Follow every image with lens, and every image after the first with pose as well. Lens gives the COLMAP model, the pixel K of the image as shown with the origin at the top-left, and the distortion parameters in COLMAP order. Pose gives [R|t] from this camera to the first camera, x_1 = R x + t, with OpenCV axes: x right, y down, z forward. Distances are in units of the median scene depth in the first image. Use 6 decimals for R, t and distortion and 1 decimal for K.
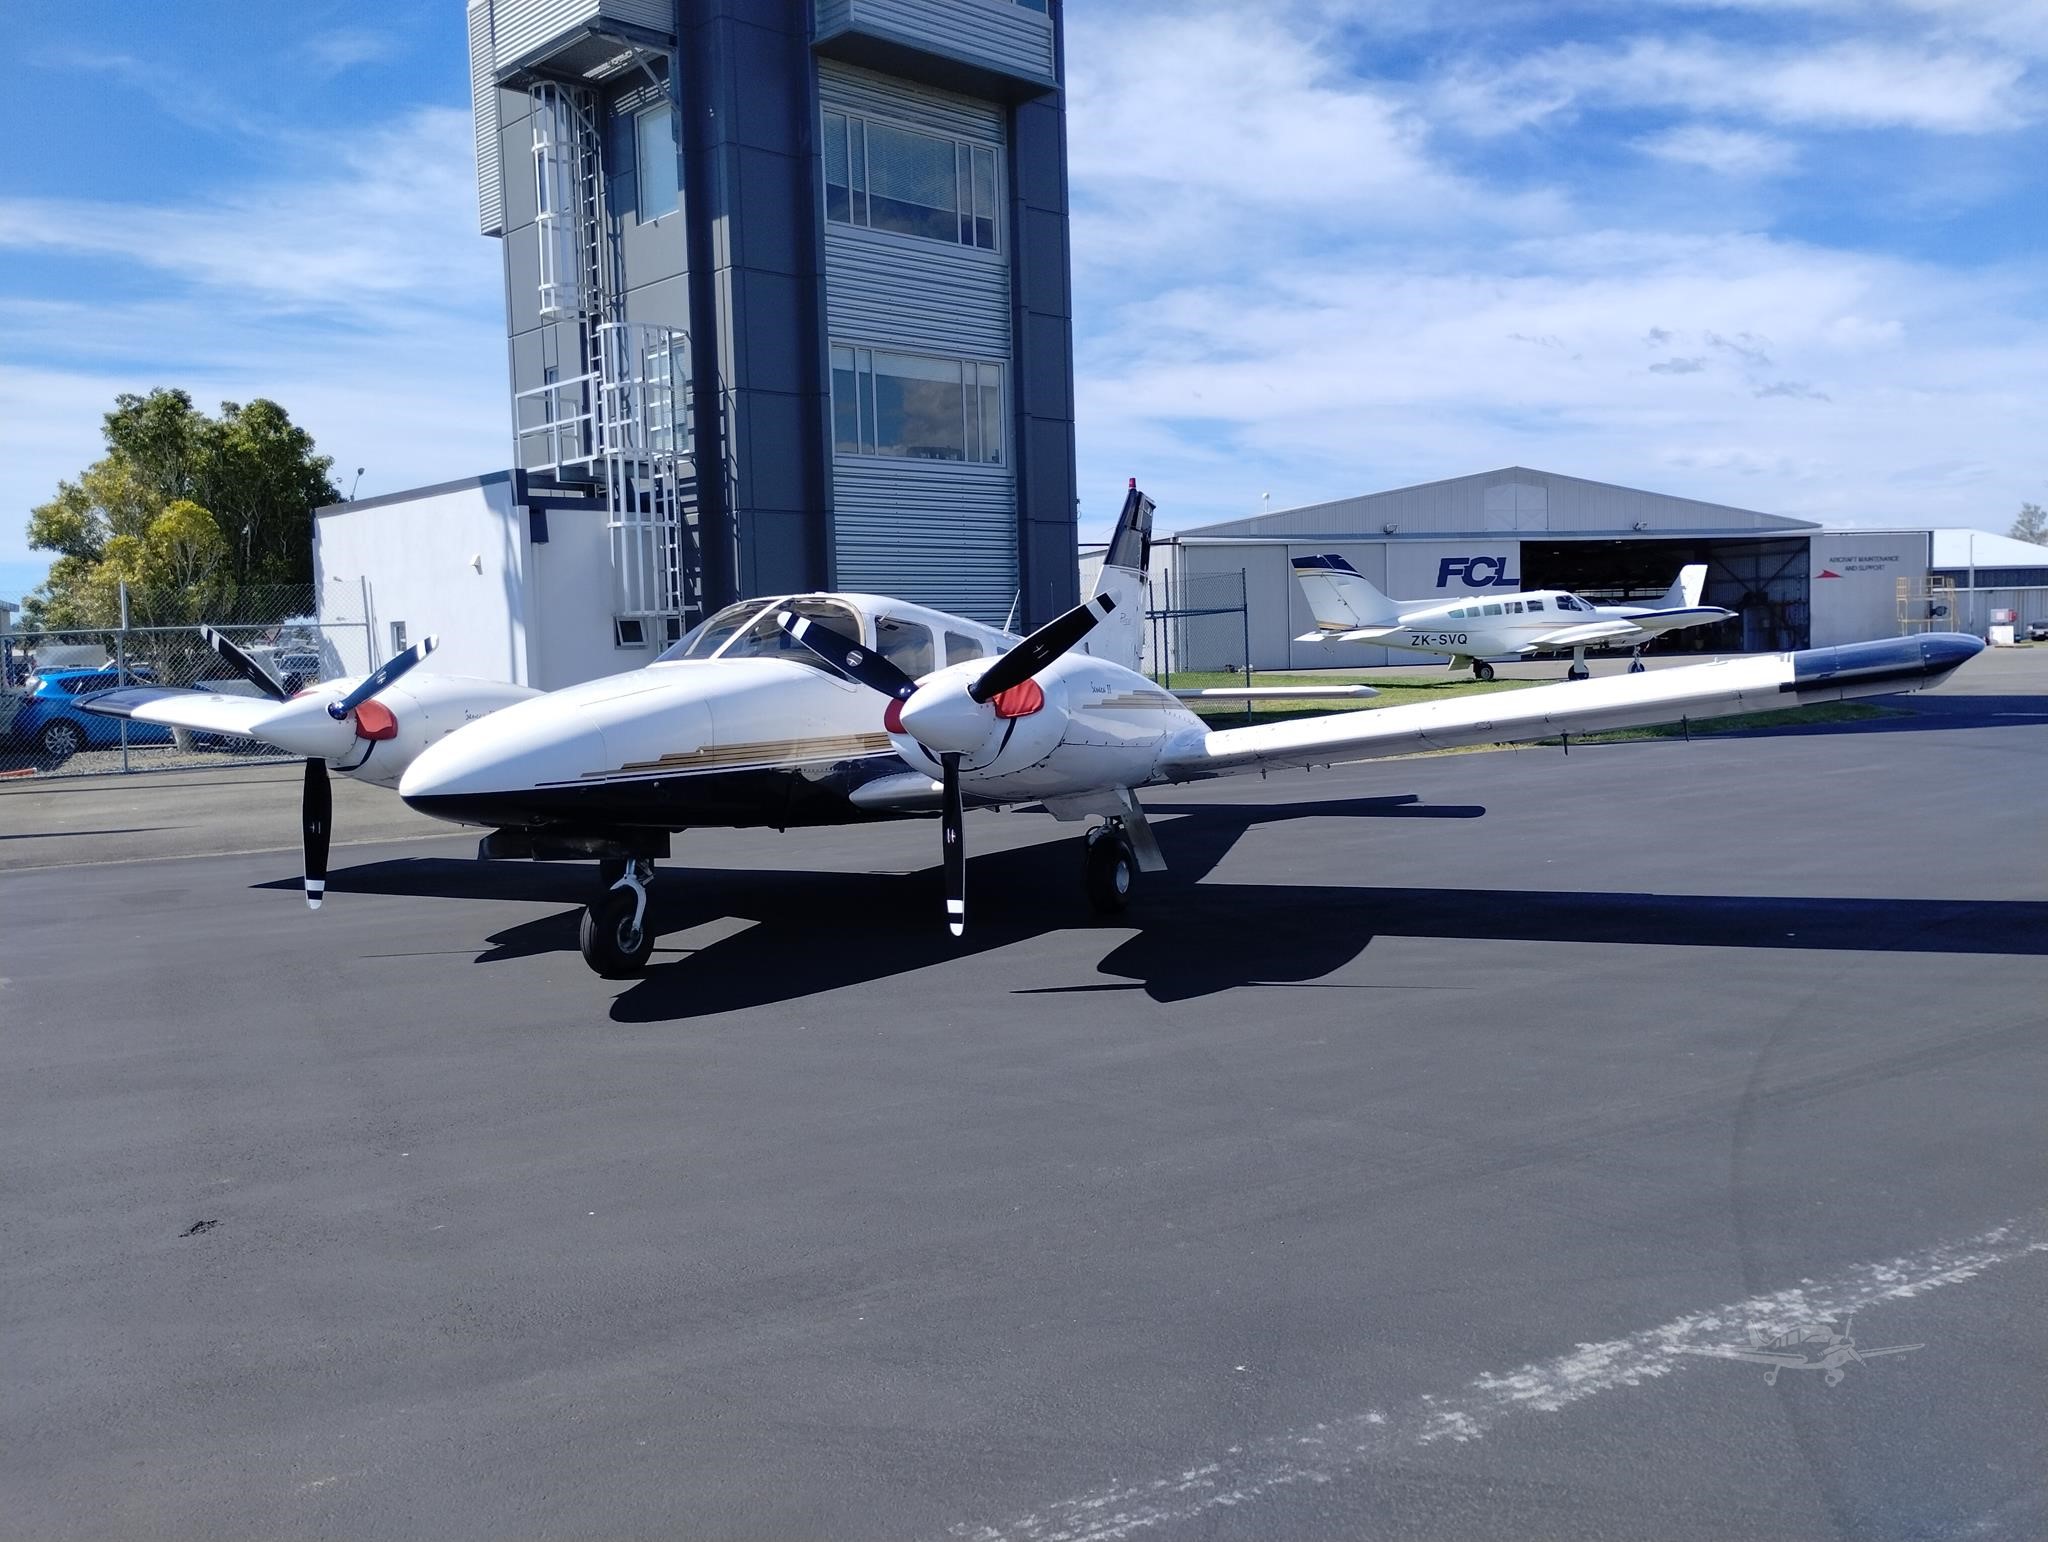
lens RADIAL K [[1680.2, 0, 1011.6], [0, 1680.2, 763.4], [0, 0, 1]] dist [0.056920, -0.058249]
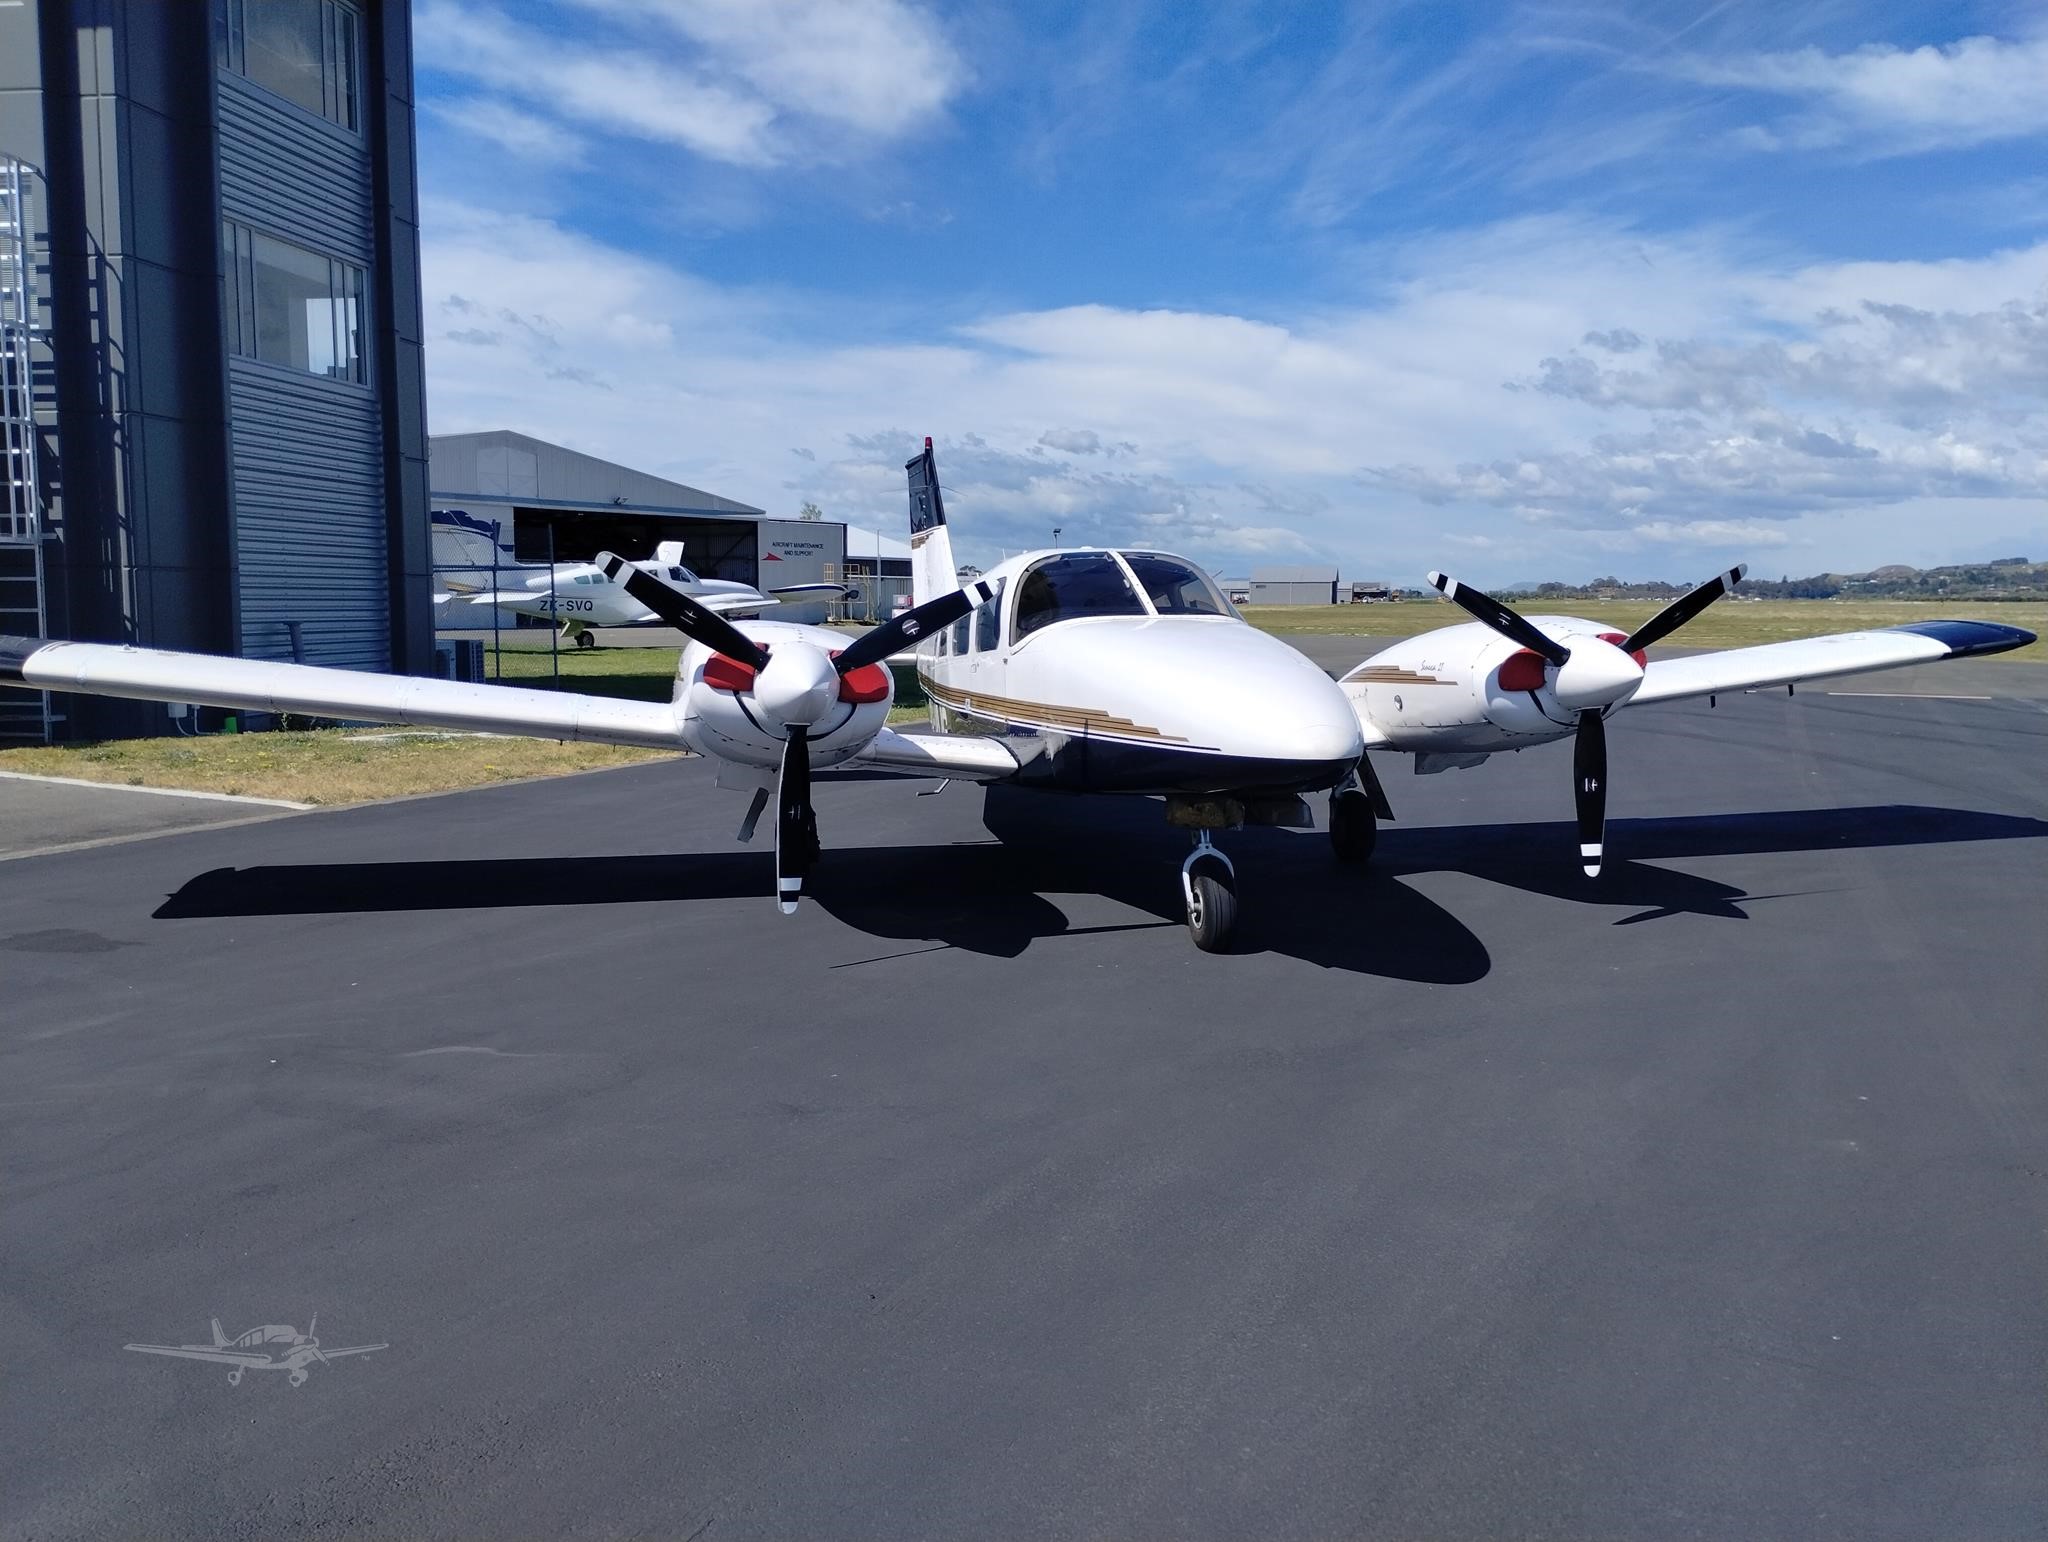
lens RADIAL K [[1680.2, 0, 1019.3], [0, 1680.2, 812.8], [0, 0, 1]] dist [0.056920, -0.058249]
pose [[0.786755, -0.045005, 0.615622, -0.326410], [0.015700, 0.998475, 0.052929, -0.001023], [-0.617065, -0.031977, 0.786262, 0.121158]]
